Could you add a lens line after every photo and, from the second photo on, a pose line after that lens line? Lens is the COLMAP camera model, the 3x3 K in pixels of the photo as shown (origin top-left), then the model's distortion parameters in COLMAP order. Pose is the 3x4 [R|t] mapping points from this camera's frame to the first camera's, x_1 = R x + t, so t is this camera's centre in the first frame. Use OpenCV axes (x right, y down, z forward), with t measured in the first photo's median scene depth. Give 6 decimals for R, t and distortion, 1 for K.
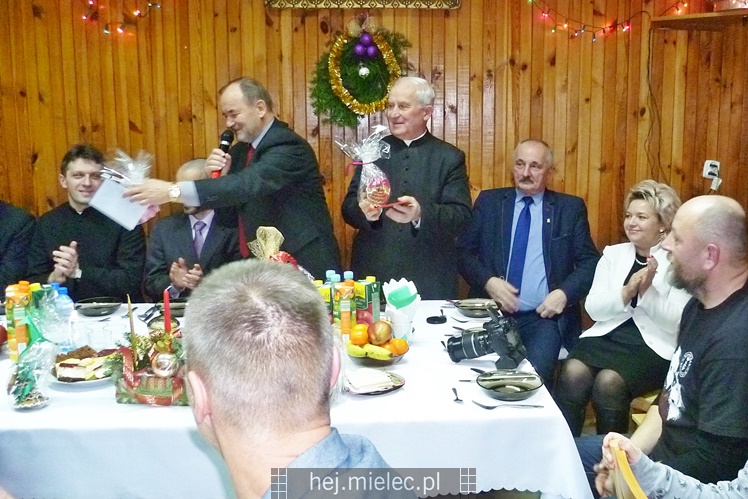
lens RADIAL K [[804.1, 0, 429.2], [0, 804.1, 219.0], [0, 0, 1]] dist [-0.054251, 0.000000]
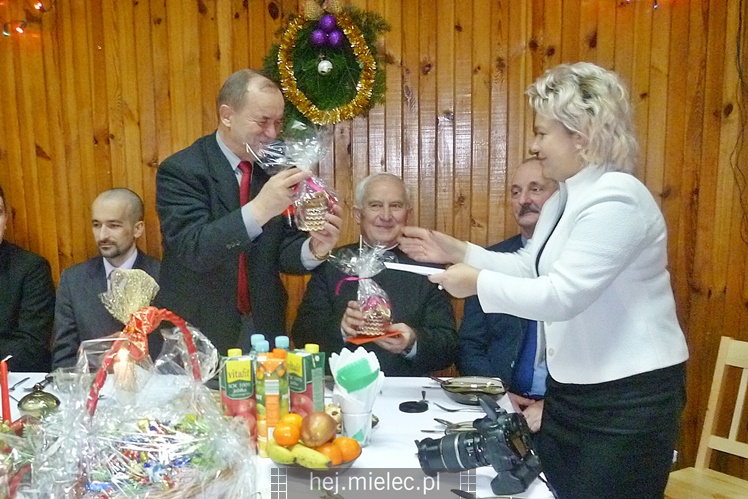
lens RADIAL K [[804.1, 0, 290.4], [0, 804.1, 320.6], [0, 0, 1]] dist [-0.054251, 0.000000]
pose [[0.977668, 0.010572, -0.209888, 0.044678], [0.000189, 0.998689, 0.051183, 0.012275], [0.210154, -0.050079, 0.976385, 0.261750]]
